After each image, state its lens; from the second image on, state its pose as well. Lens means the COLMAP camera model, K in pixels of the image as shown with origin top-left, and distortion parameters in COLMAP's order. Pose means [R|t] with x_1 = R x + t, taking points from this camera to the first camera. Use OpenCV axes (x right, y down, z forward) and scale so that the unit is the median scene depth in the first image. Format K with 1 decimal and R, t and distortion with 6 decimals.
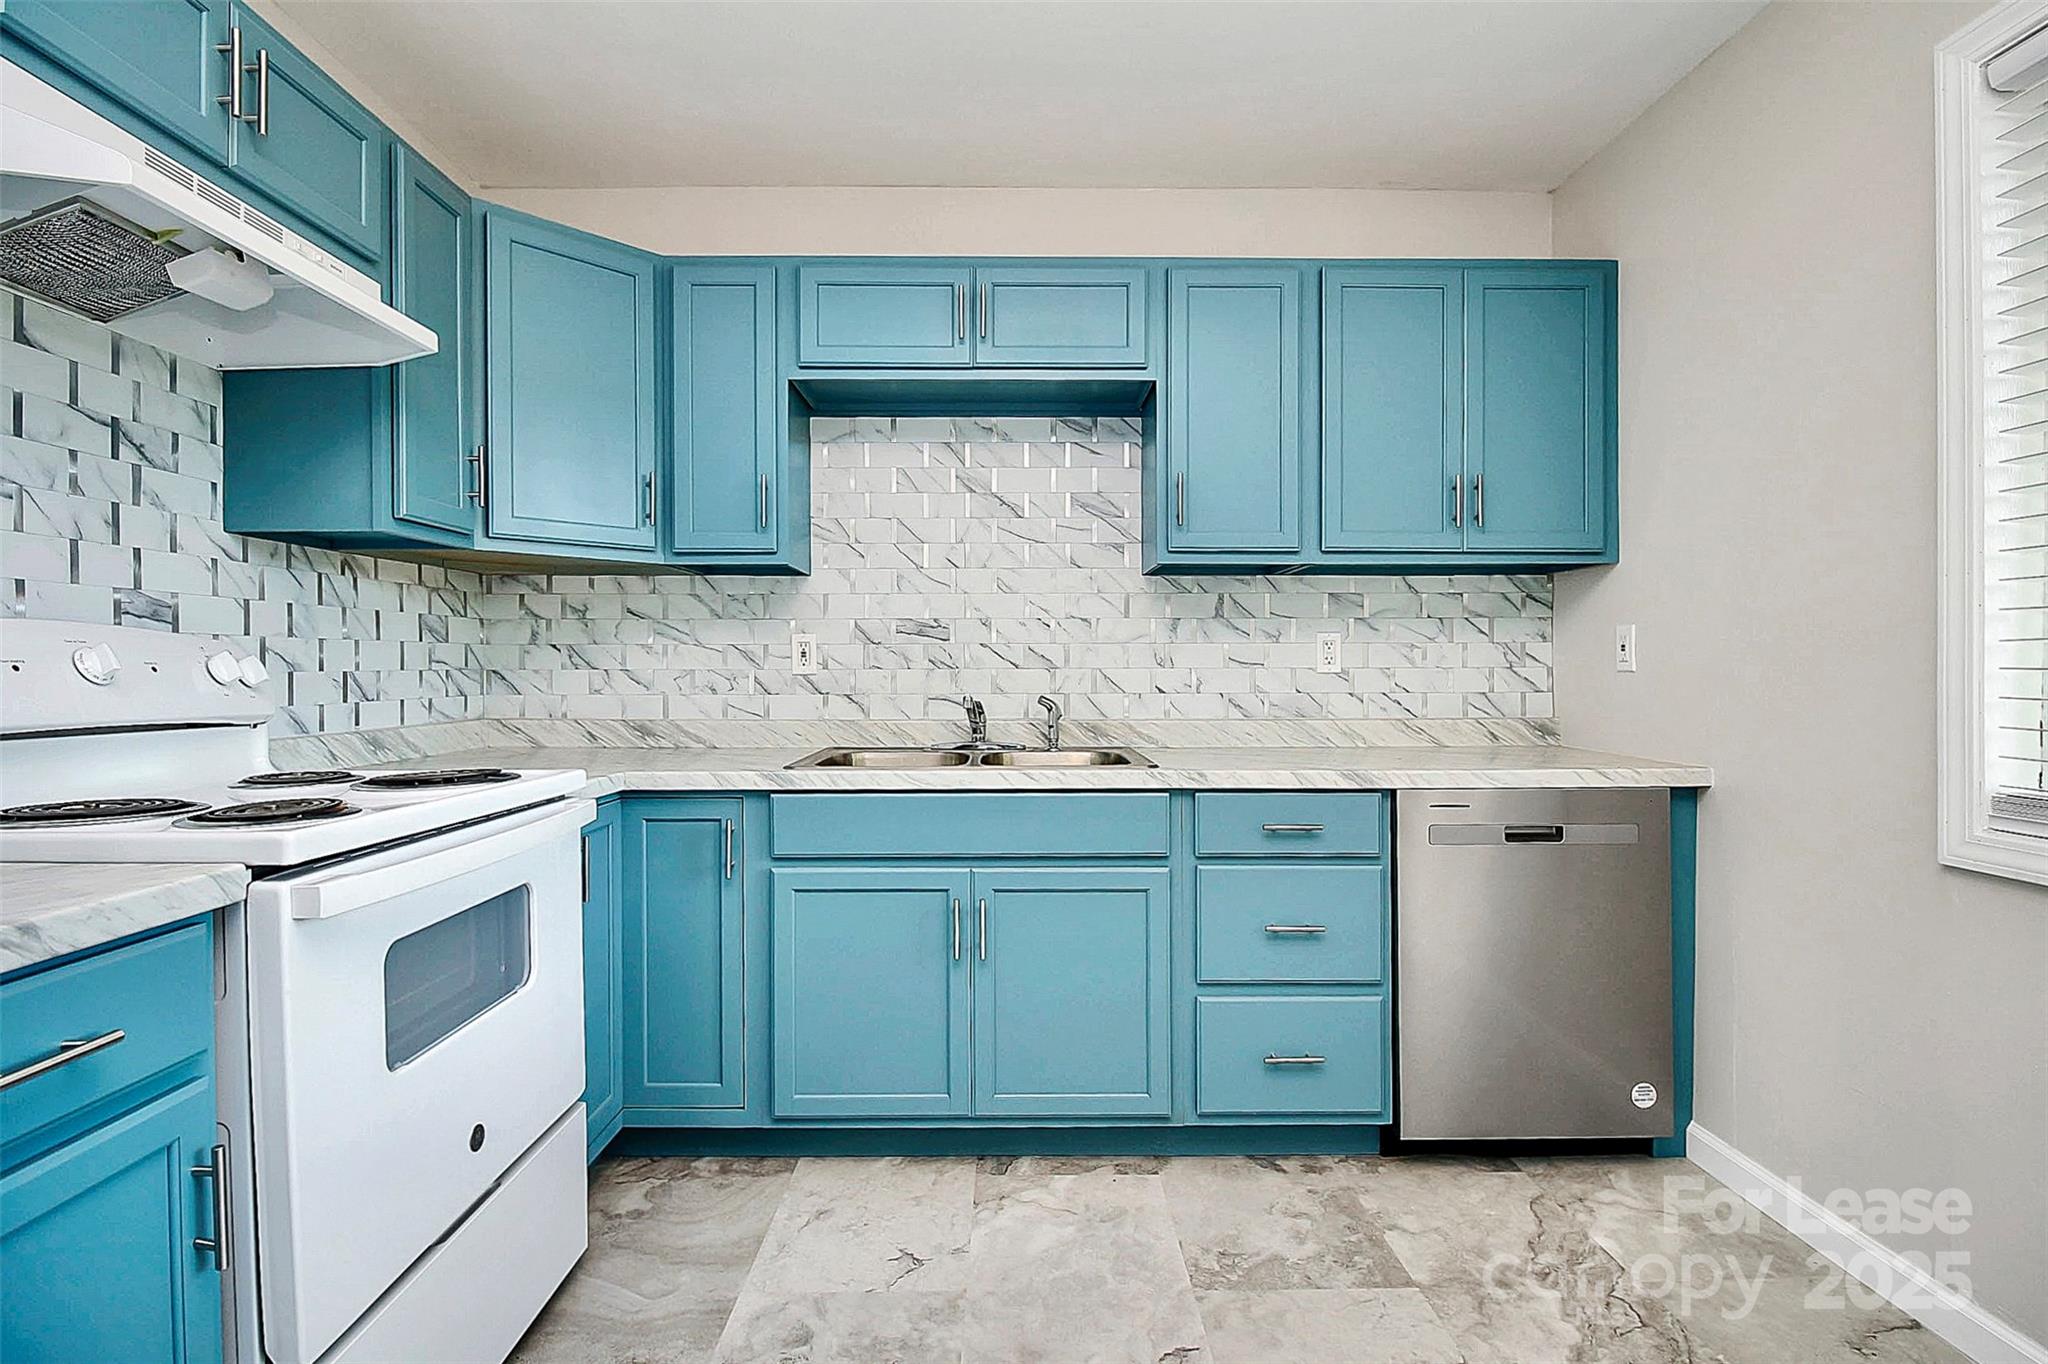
lens RADIAL K [[977.2, 0, 1013.1], [0, 977.2, 677.2], [0, 0, 1]] dist [0.003098, -0.013022]
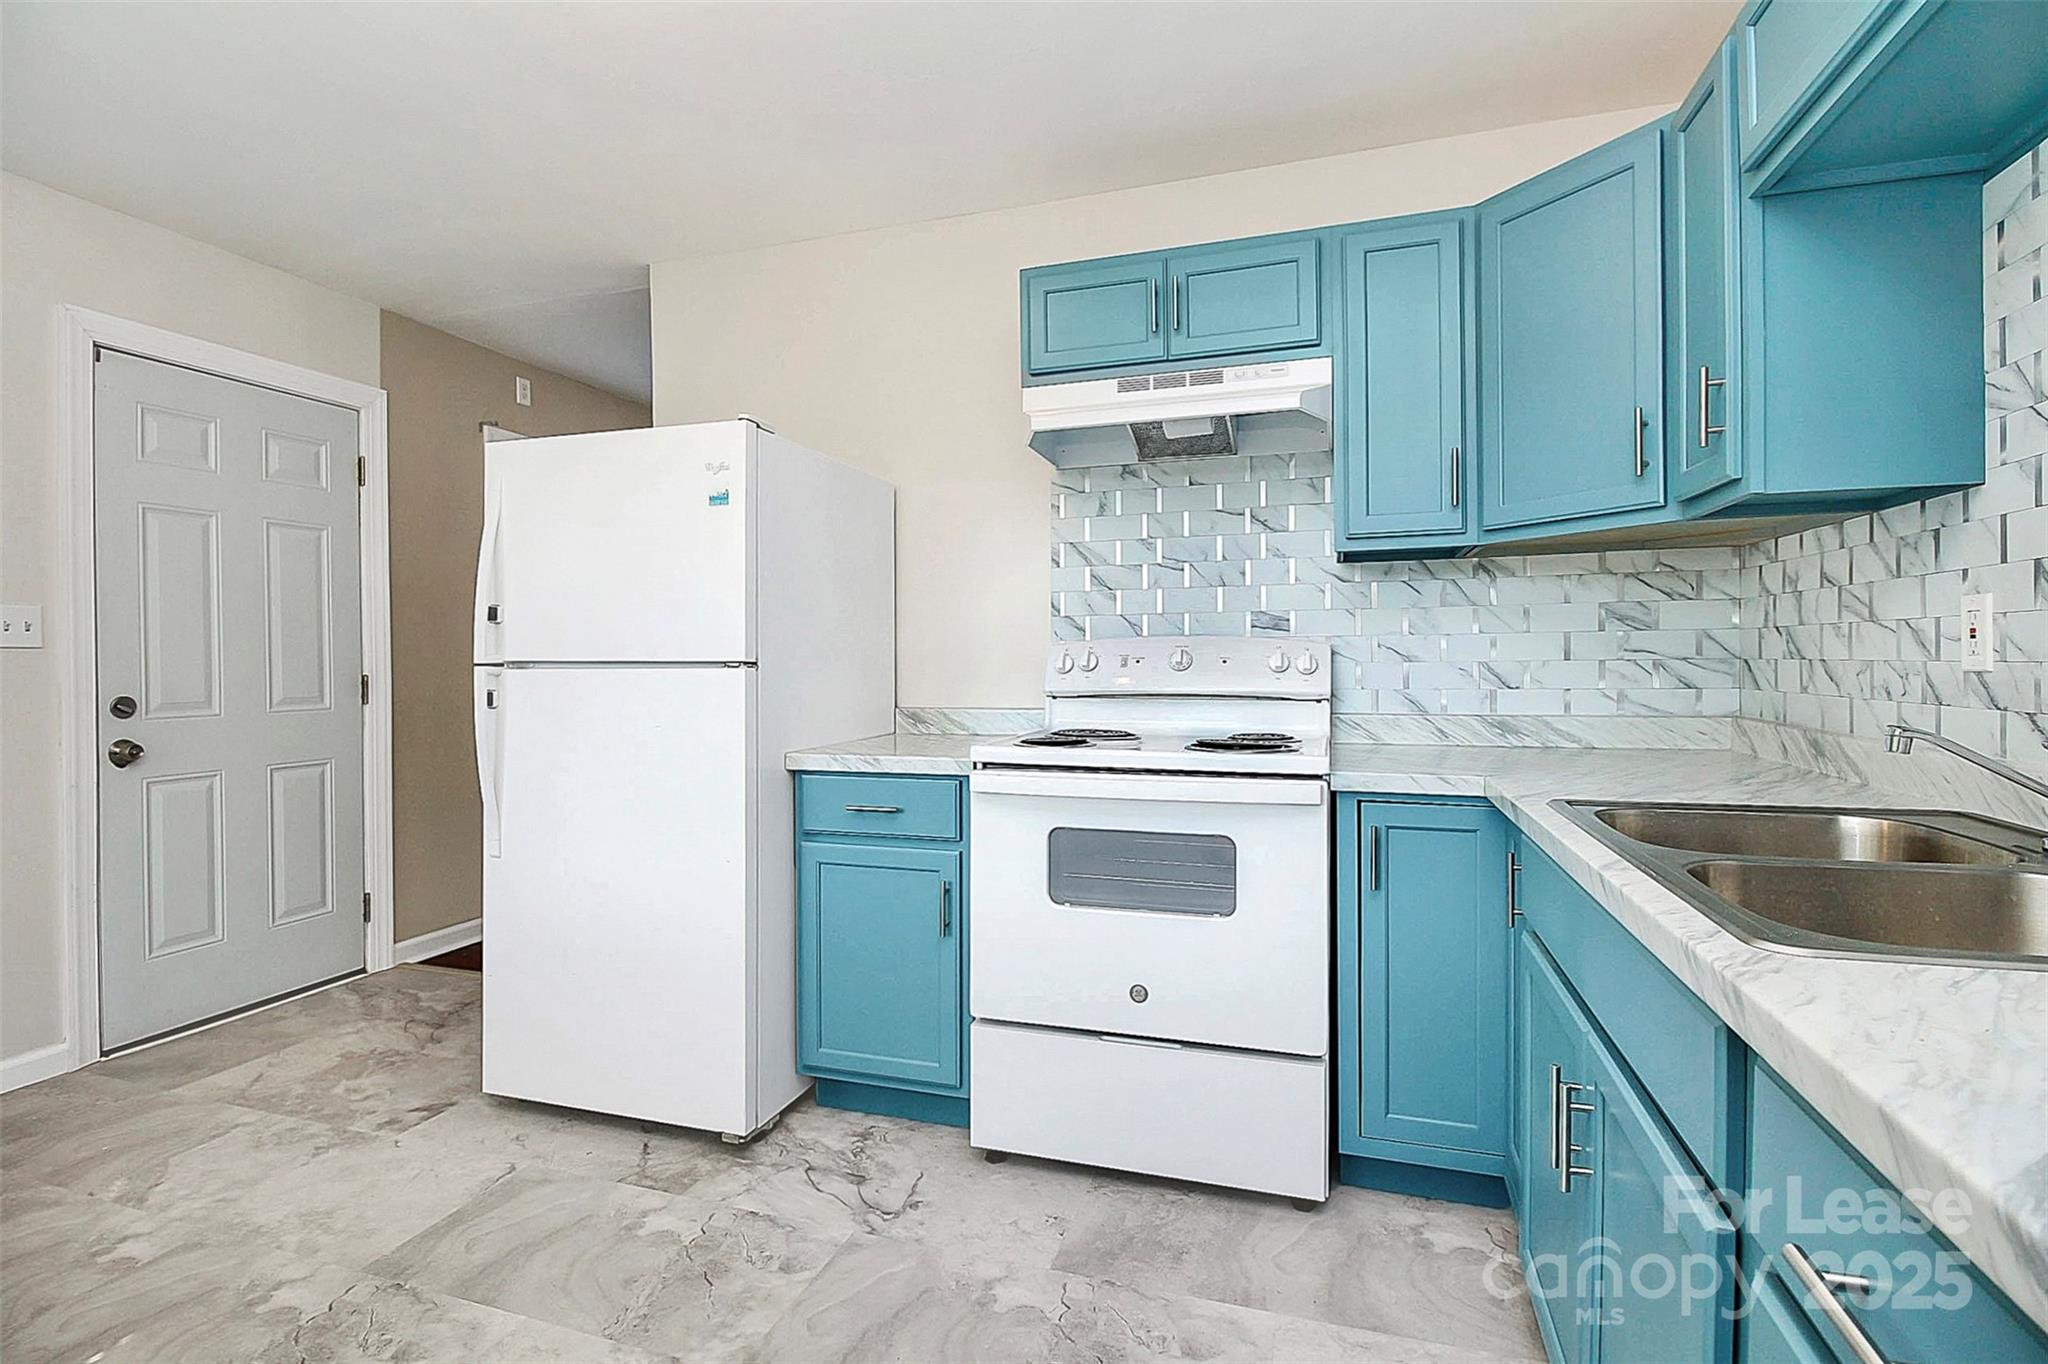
lens RADIAL K [[977.2, 0, 1023.0], [0, 977.2, 663.4], [0, 0, 1]] dist [0.003098, -0.013022]
pose [[-0.324594, 0.008893, -0.945812, 0.575402], [-0.000094, 0.999955, 0.009435, -0.015040], [0.945853, 0.003152, -0.324579, 0.877783]]
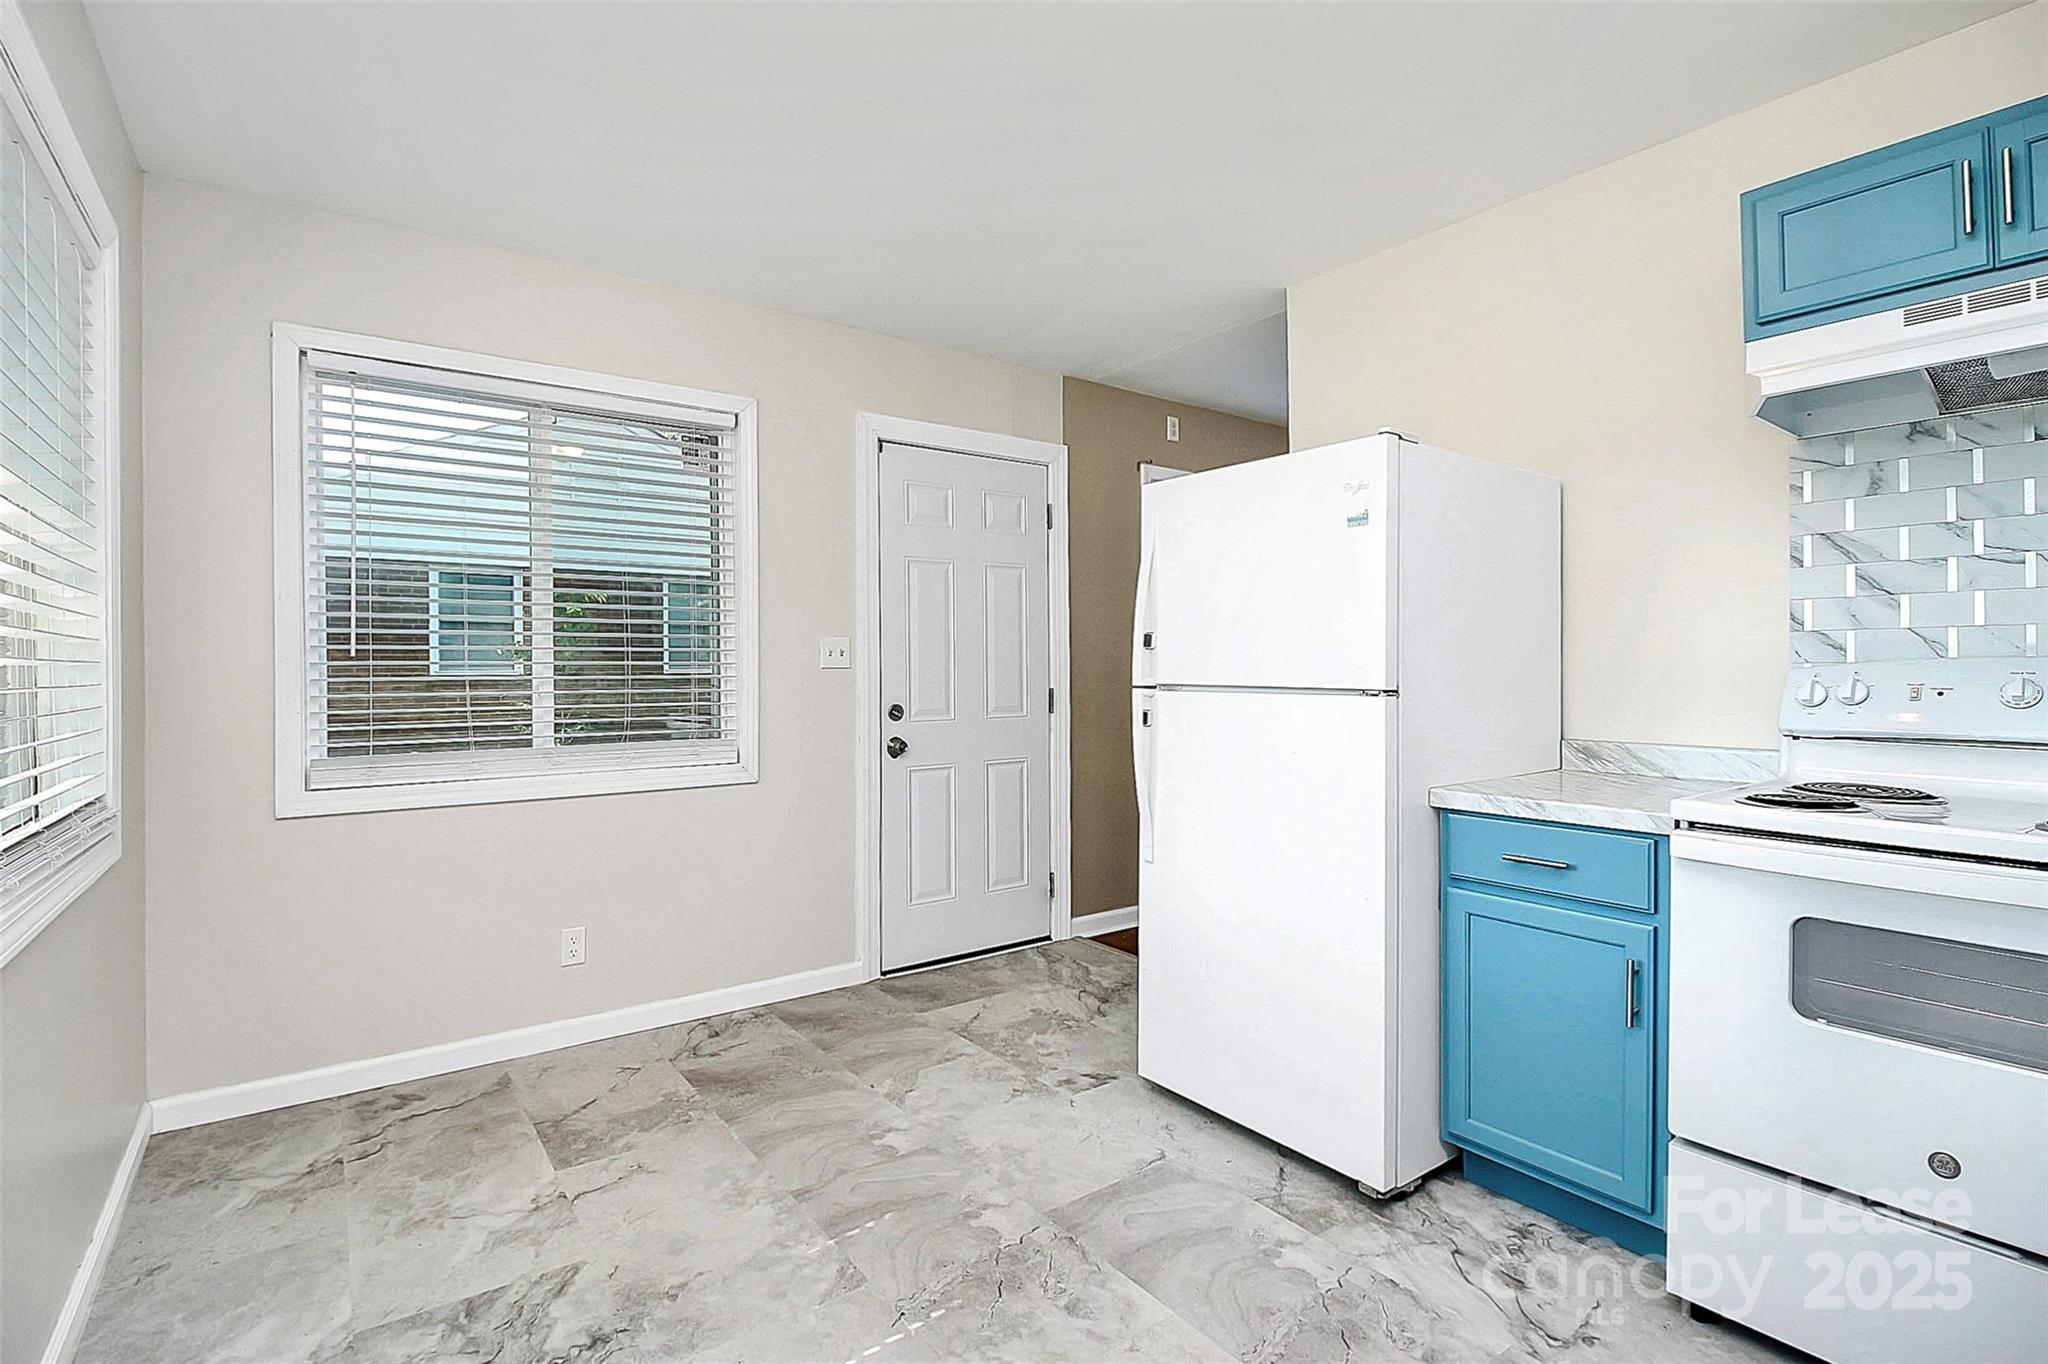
lens RADIAL K [[977.2, 0, 1025.6], [0, 977.2, 665.4], [0, 0, 1]] dist [0.003098, -0.013022]
pose [[-0.813821, 0.008142, -0.581058, 0.551857], [0.003334, 0.999951, 0.009343, -0.042283], [0.581106, 0.005667, -0.813808, 0.848990]]
